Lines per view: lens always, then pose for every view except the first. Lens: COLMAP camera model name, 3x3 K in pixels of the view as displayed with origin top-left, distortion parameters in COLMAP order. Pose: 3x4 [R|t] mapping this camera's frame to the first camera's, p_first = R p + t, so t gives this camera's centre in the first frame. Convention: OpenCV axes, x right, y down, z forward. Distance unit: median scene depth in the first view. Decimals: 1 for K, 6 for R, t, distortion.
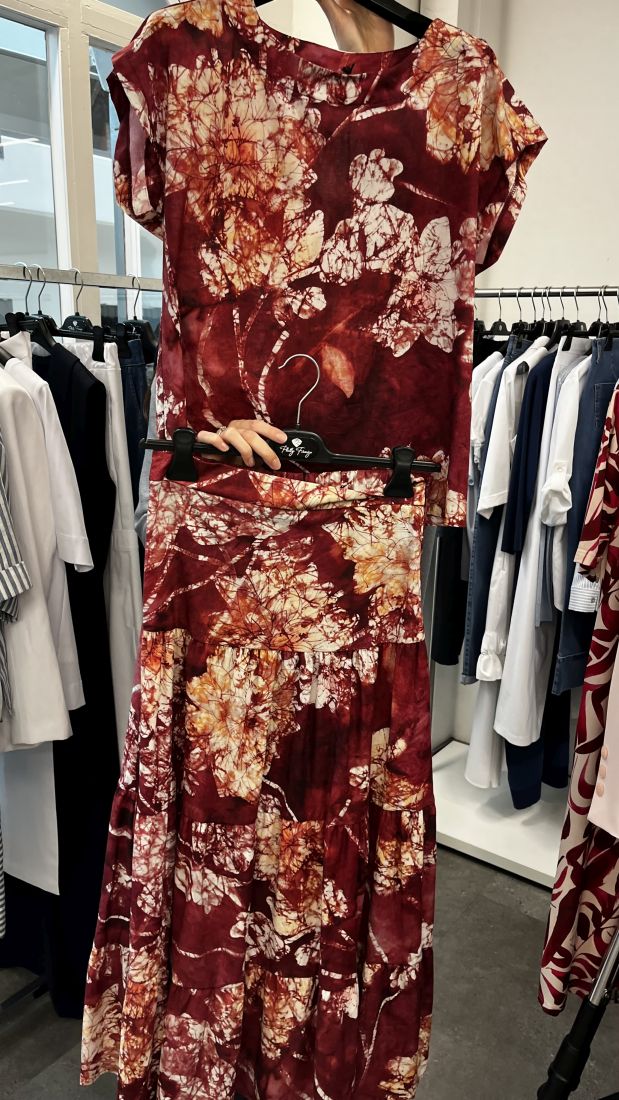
lens RADIAL K [[845.2, 0, 320.6], [0, 845.2, 559.7], [0, 0, 1]] dist [0.066013, -0.083032]
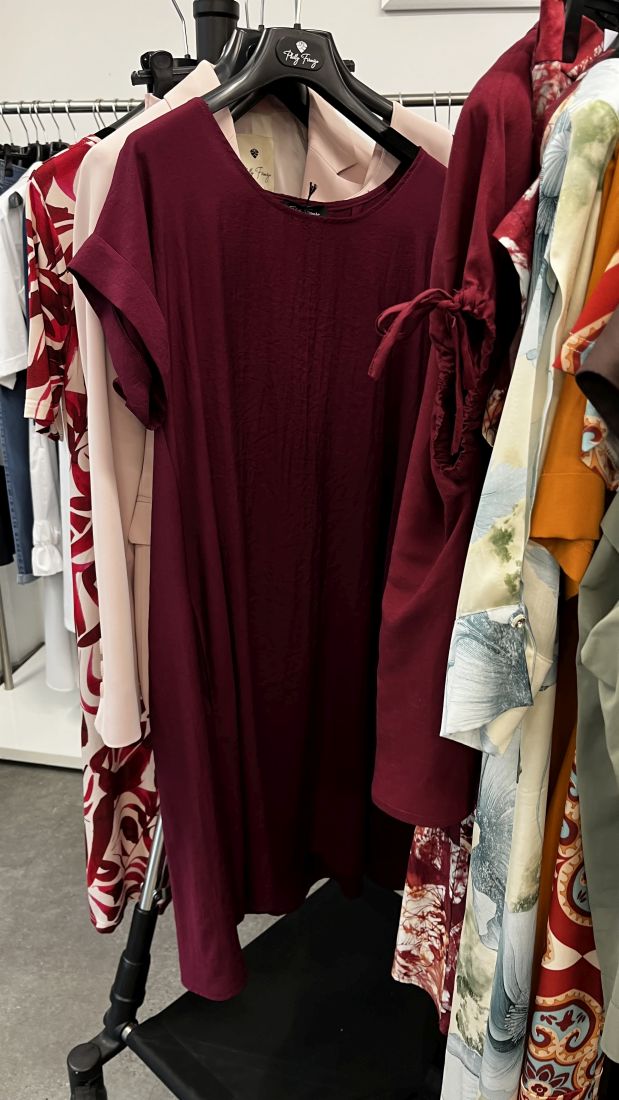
lens RADIAL K [[845.2, 0, 303.3], [0, 845.2, 557.7], [0, 0, 1]] dist [0.066013, -0.083032]
pose [[0.913756, -0.169305, 0.369305, 0.156310], [0.121031, 0.981195, 0.150360, 0.031201], [-0.387817, -0.092694, 0.917064, 0.115353]]
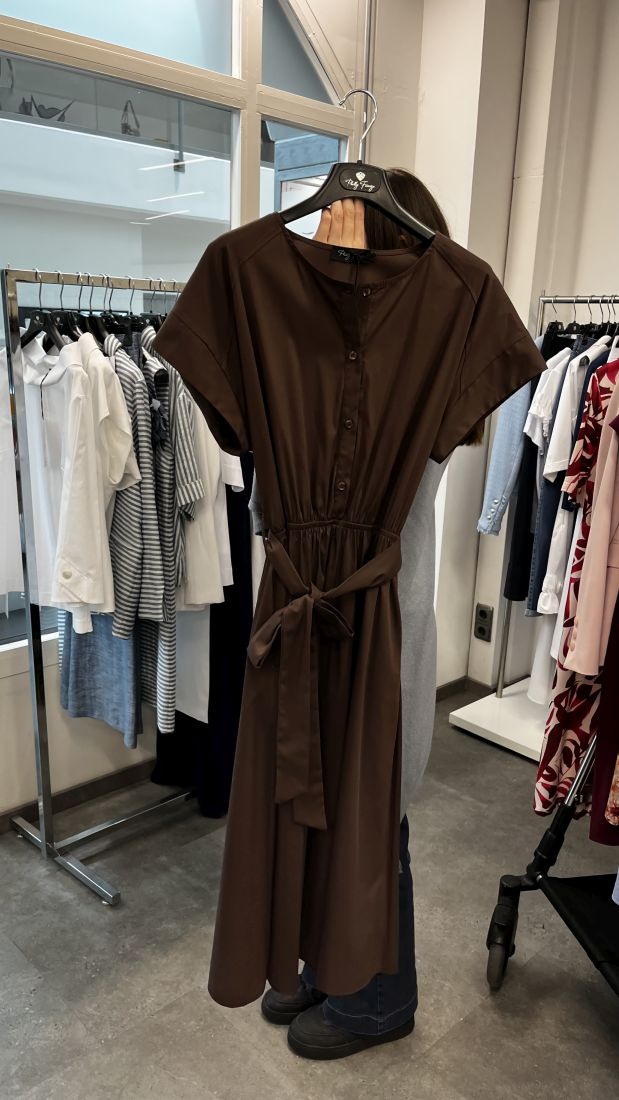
lens RADIAL K [[845.2, 0, 321.8], [0, 845.2, 554.2], [0, 0, 1]] dist [0.066013, -0.083032]
pose [[0.985066, 0.056371, -0.162688, 0.094994], [-0.056205, 0.998403, 0.005629, 0.089695], [0.162745, 0.003599, 0.986662, -0.364766]]
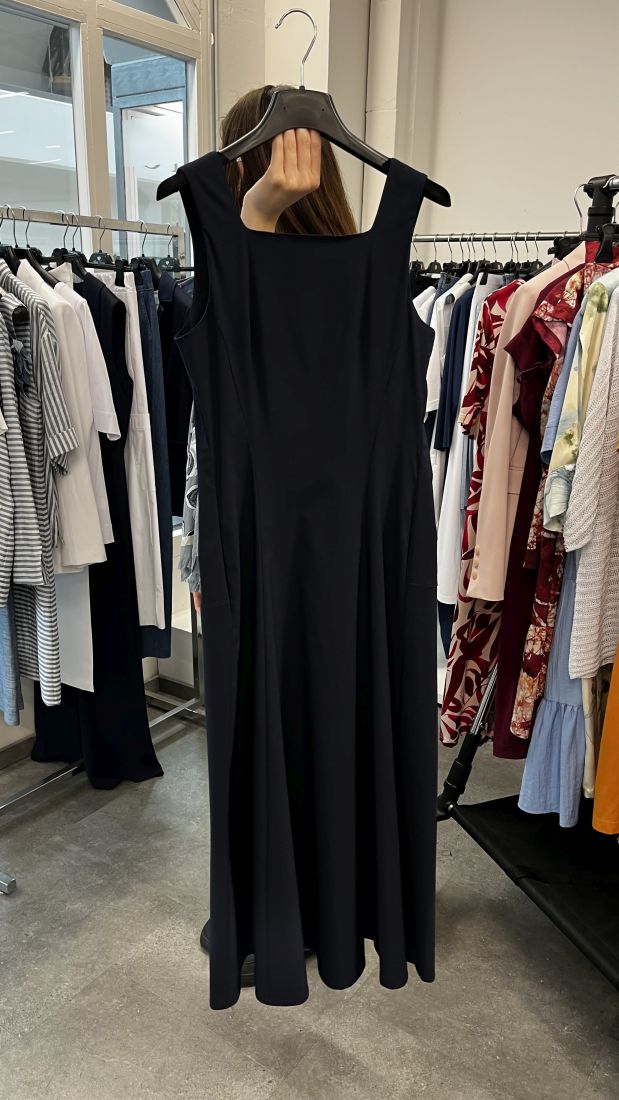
lens RADIAL K [[845.2, 0, 318.8], [0, 845.2, 558.2], [0, 0, 1]] dist [0.066013, -0.083032]
pose [[0.999751, -0.003667, 0.022009, 0.018925], [0.002578, 0.998780, 0.049305, 0.114954], [-0.022163, -0.049236, 0.998541, -0.326897]]
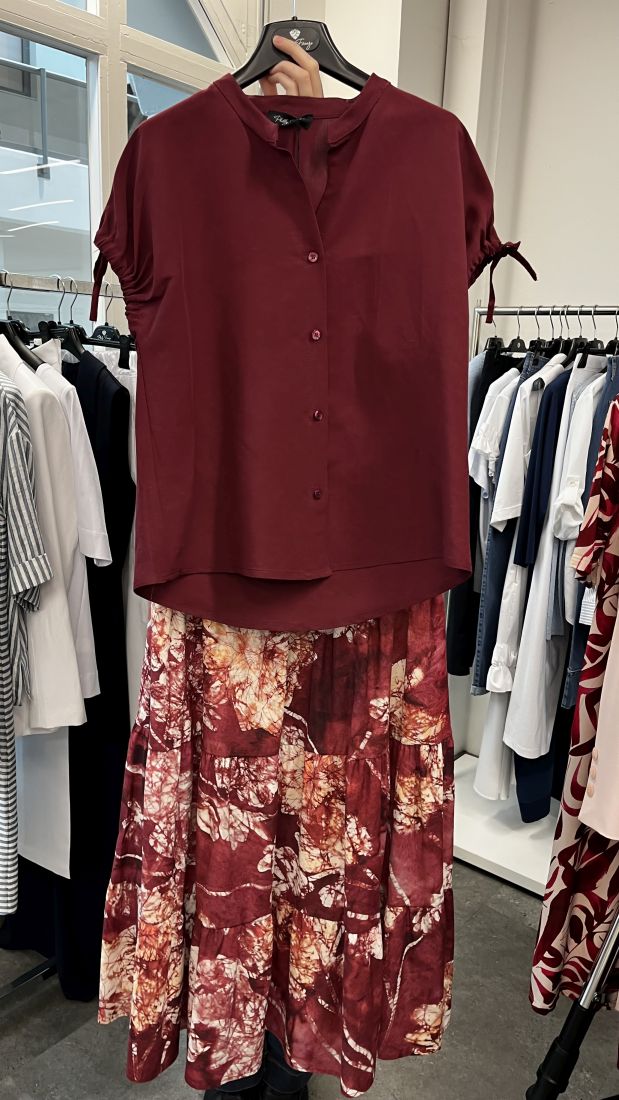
lens RADIAL K [[845.2, 0, 307.5], [0, 845.2, 558.4], [0, 0, 1]] dist [0.066013, -0.083032]
pose [[0.998349, 0.028253, -0.050015, 0.022764], [-0.029395, 0.999320, -0.022246, 0.017023], [0.049352, 0.023679, 0.998501, -0.032030]]
